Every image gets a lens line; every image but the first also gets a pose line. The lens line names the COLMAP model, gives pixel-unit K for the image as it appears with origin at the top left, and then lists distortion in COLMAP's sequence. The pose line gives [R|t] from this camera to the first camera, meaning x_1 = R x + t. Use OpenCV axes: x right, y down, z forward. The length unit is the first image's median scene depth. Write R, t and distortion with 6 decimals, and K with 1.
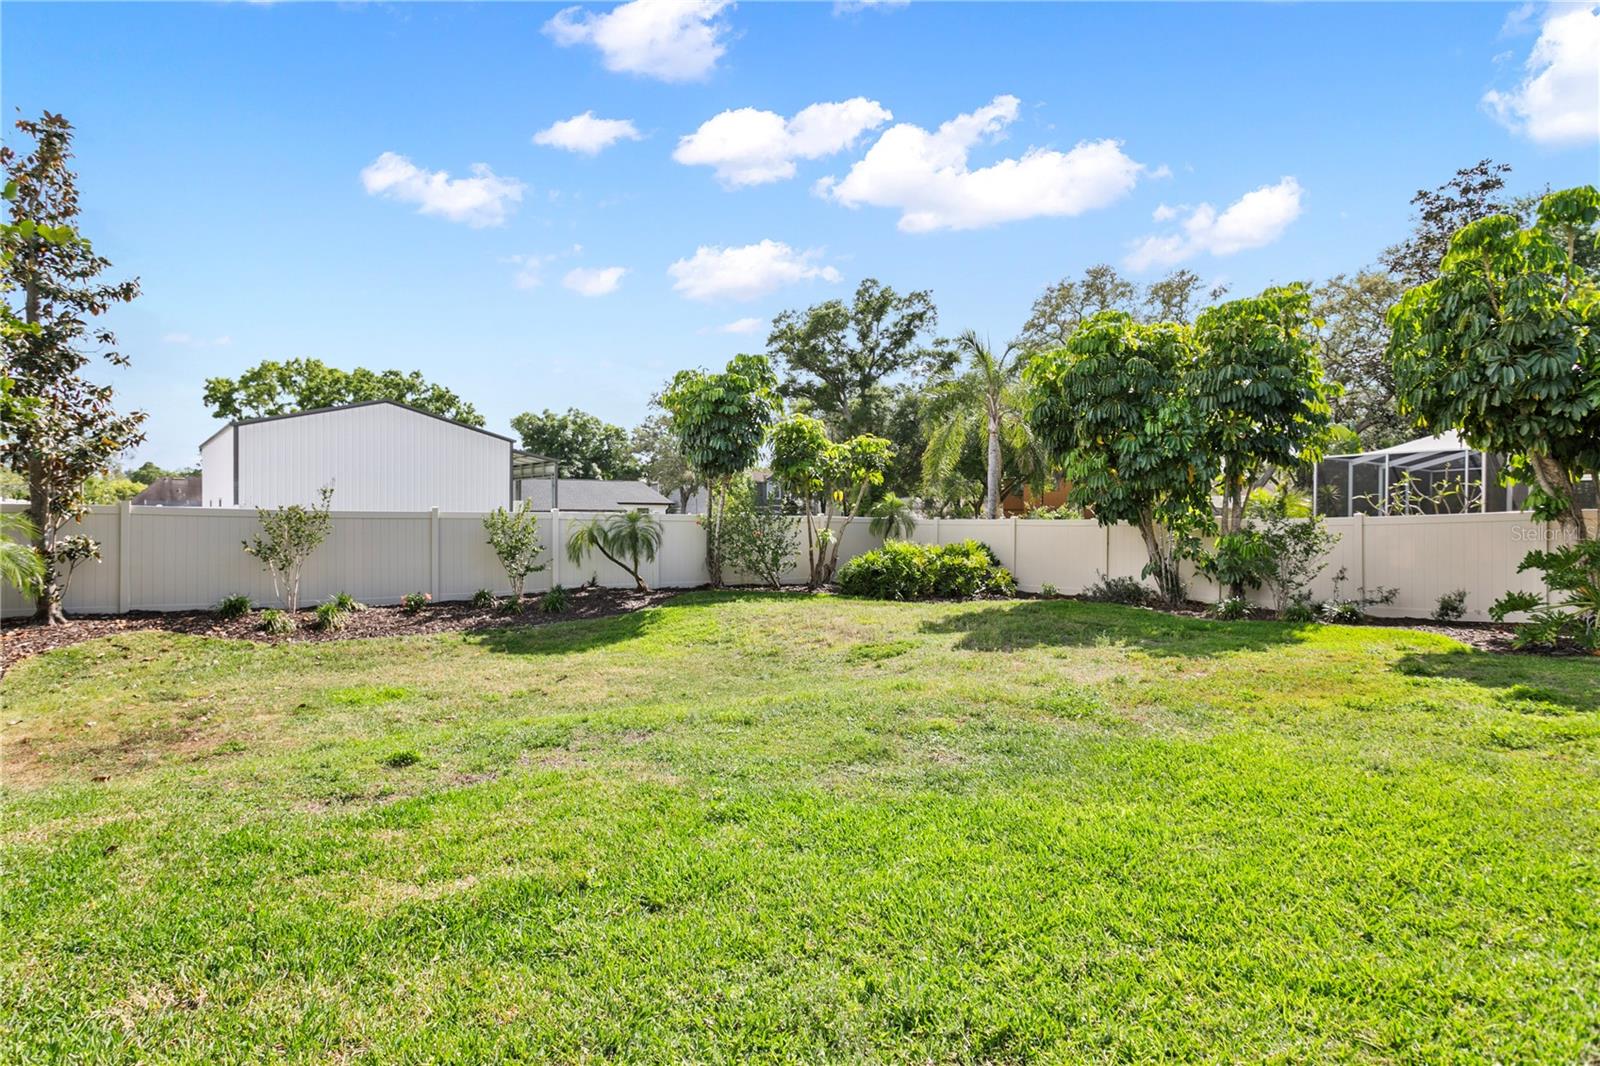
lens RADIAL K [[875.8, 0, 800.0], [0, 875.8, 533.0], [0, 0, 1]] dist [-0.002497, 0.000781]
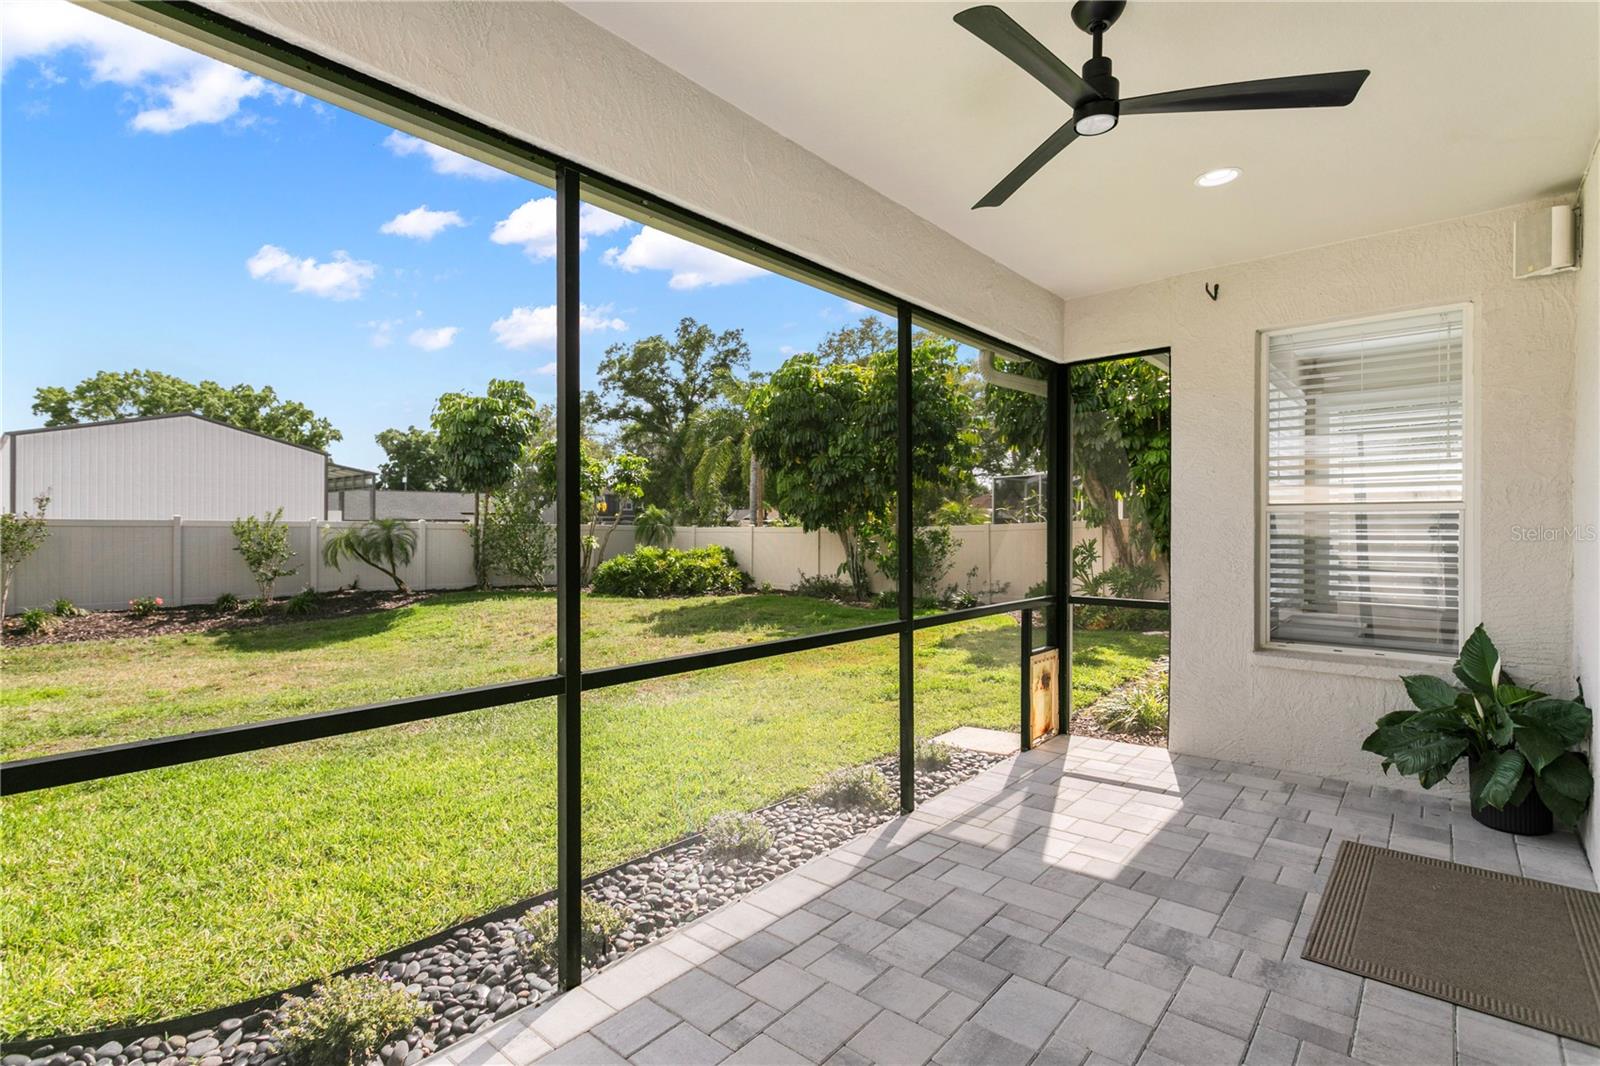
lens RADIAL K [[767.0, 0, 800.0], [0, 767.0, 533.0], [0, 0, 1]] dist [0.003388, 0.000589]
pose [[0.986026, -0.001962, 0.166579, 0.145466], [0.003570, 0.999950, -0.009354, 0.002102], [-0.166552, 0.009818, 0.985984, -0.030721]]
